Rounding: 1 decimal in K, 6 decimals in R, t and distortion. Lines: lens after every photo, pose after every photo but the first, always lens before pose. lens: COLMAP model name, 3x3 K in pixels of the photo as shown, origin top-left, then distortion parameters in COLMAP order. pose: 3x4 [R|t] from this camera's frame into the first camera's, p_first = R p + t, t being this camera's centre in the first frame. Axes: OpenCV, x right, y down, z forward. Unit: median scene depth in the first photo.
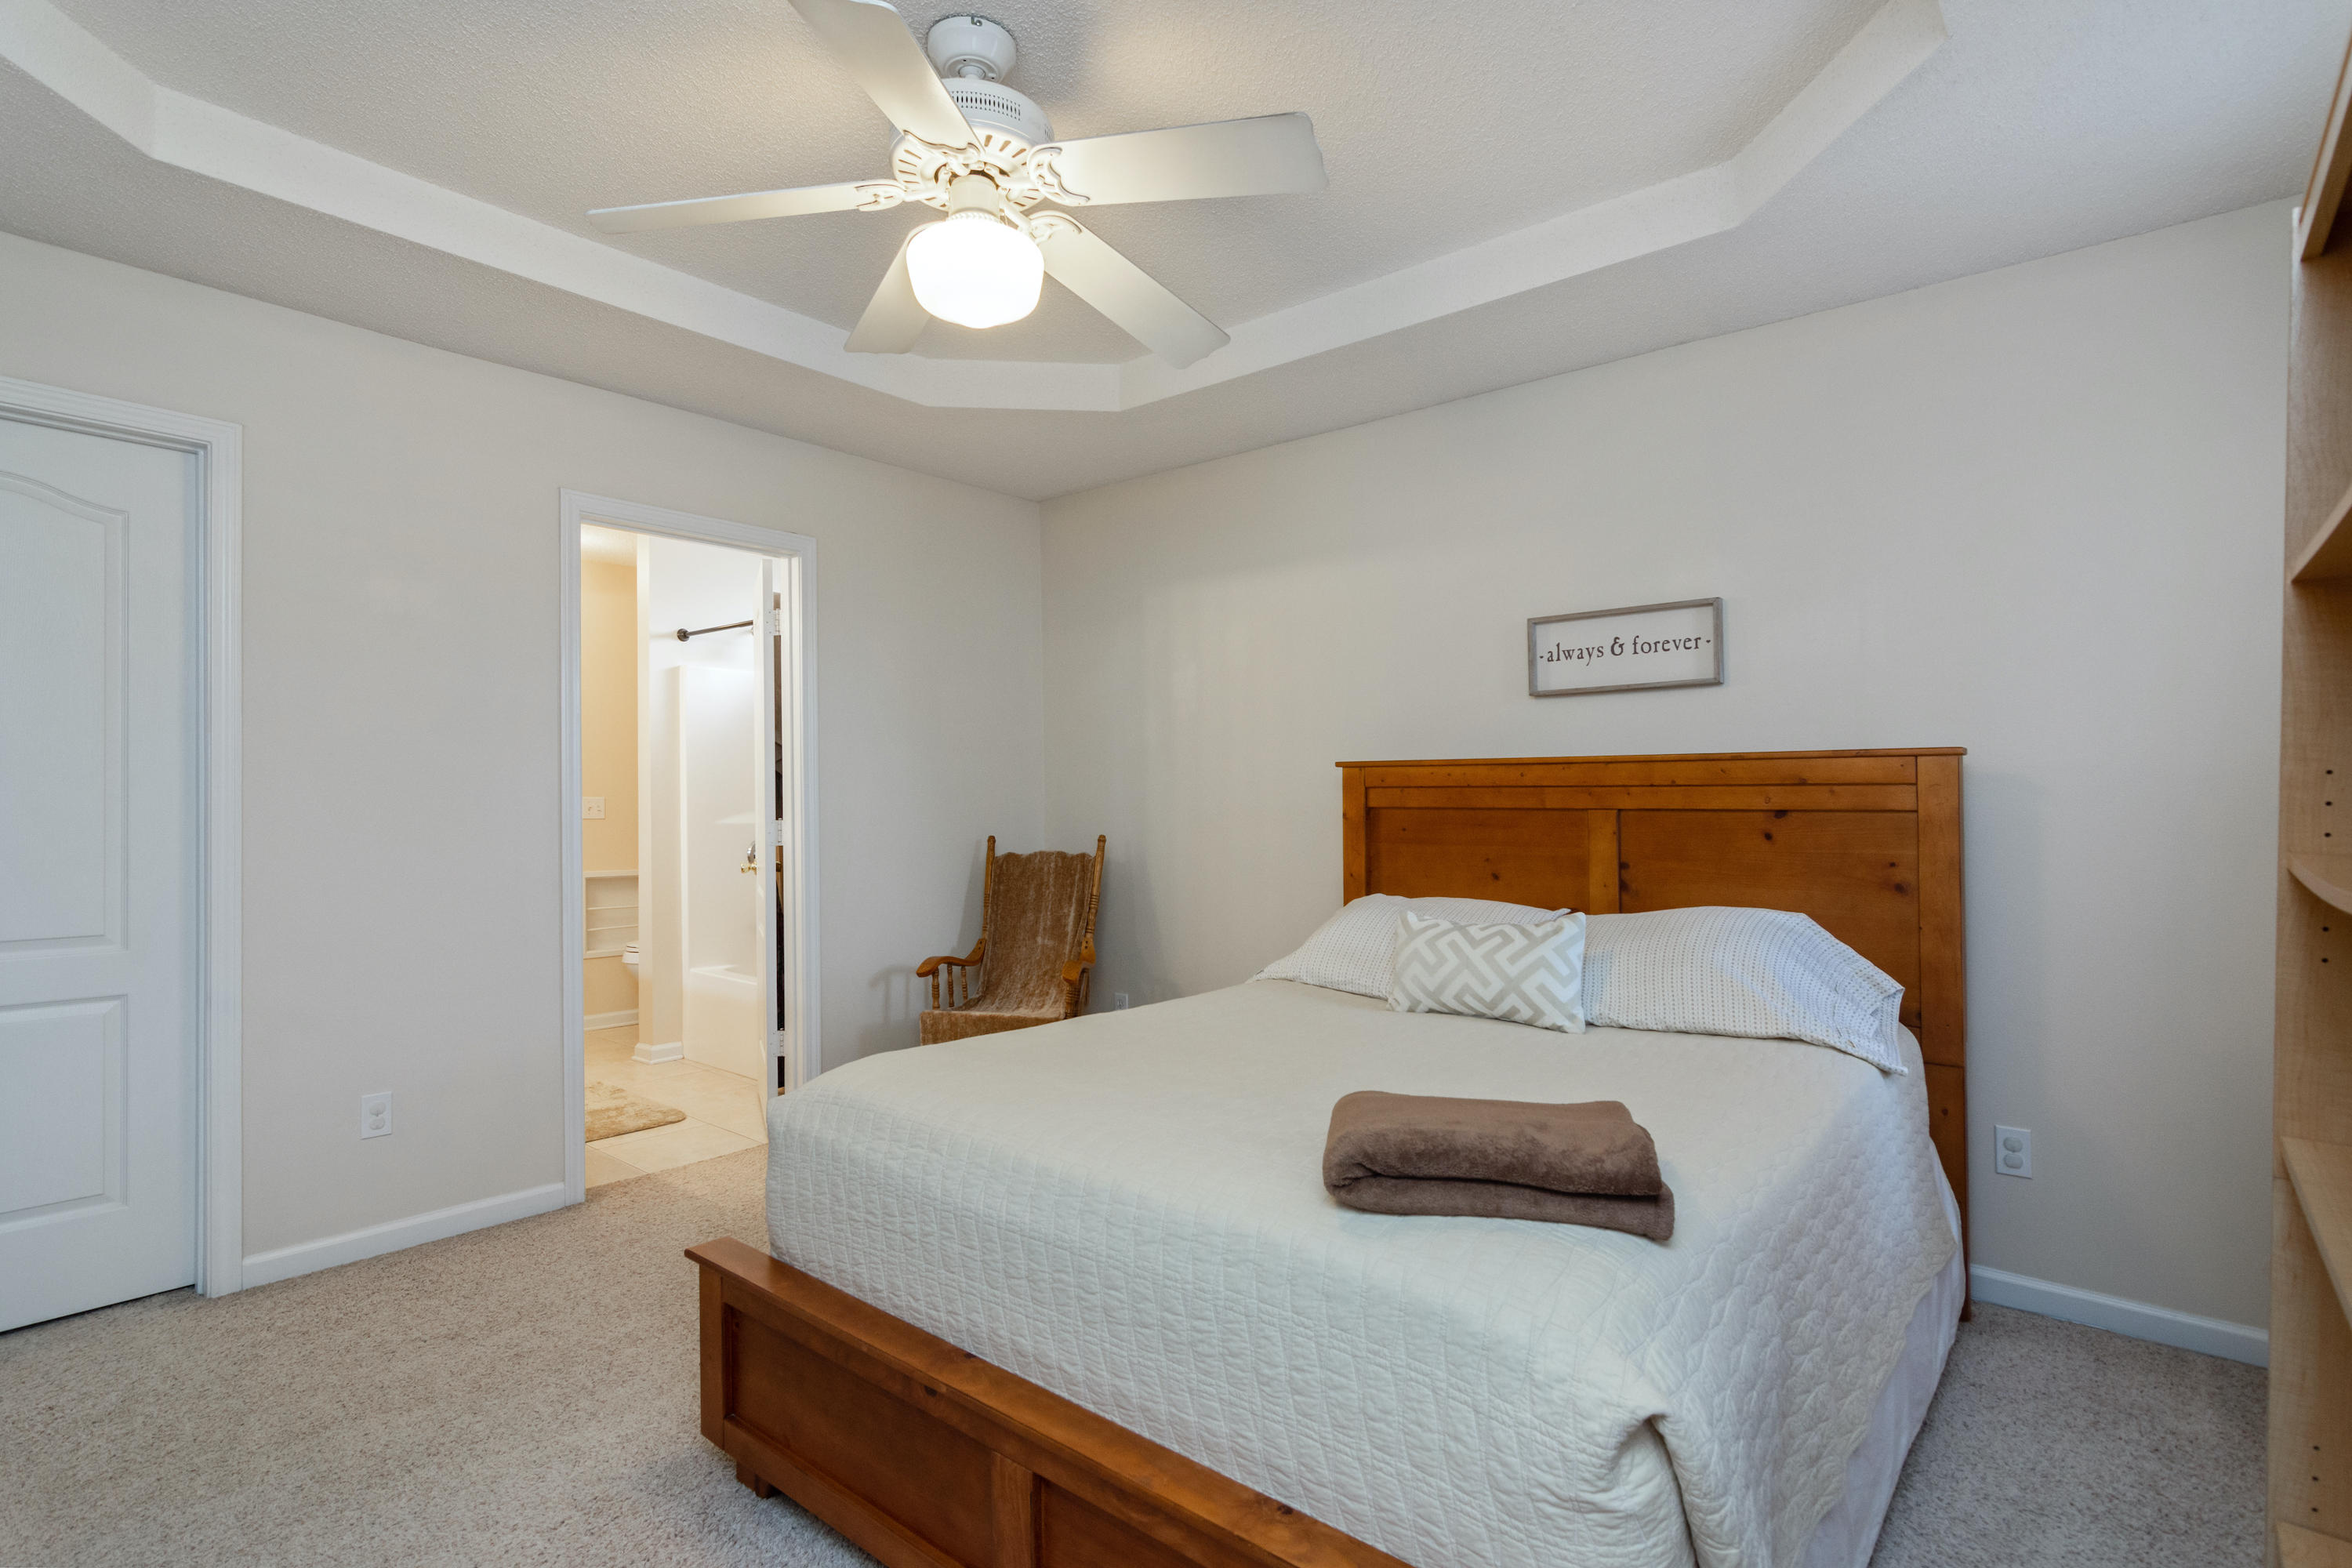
lens RADIAL K [[1145.0, 0, 1168.2], [0, 1145.0, 787.4], [0, 0, 1]] dist [-0.000942, 0.001771]
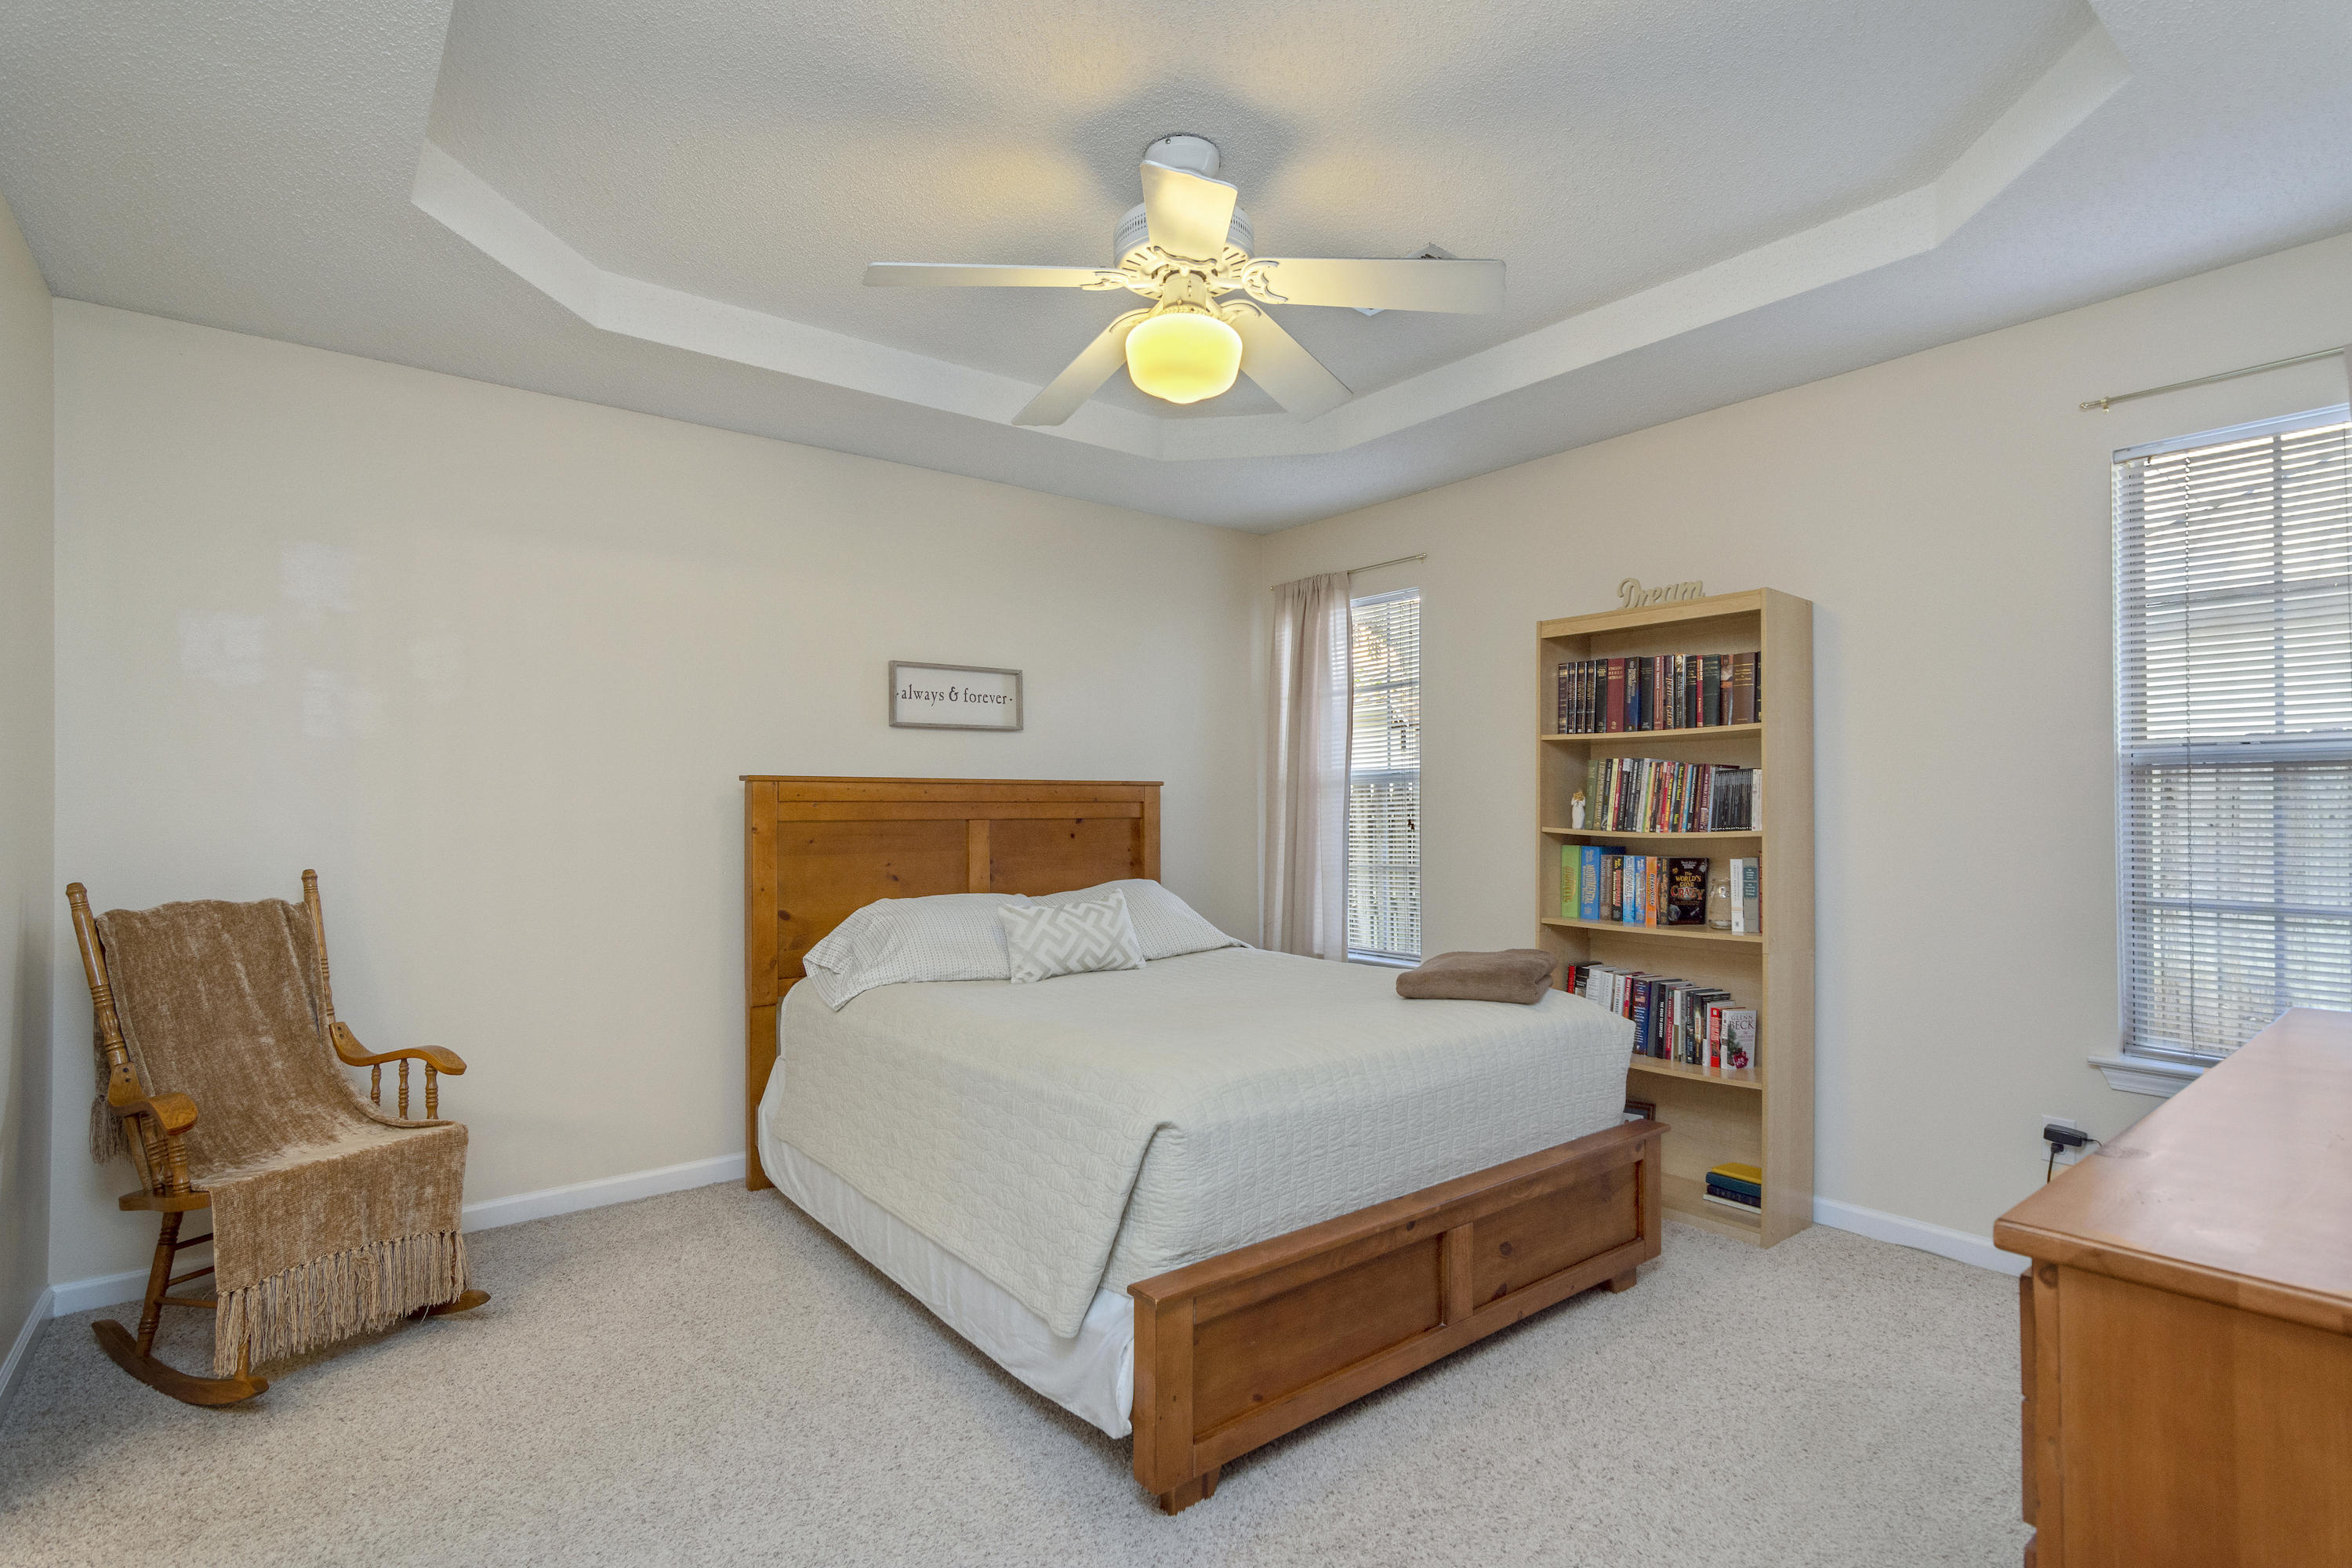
lens RADIAL K [[1145.0, 0, 1172.3], [0, 1145.0, 789.0], [0, 0, 1]] dist [-0.000942, 0.001771]
pose [[0.199416, 0.017631, 0.979756, -0.860427], [-0.003909, 0.999844, -0.017197, 0.005660], [-0.979907, -0.000400, 0.199454, 0.521202]]
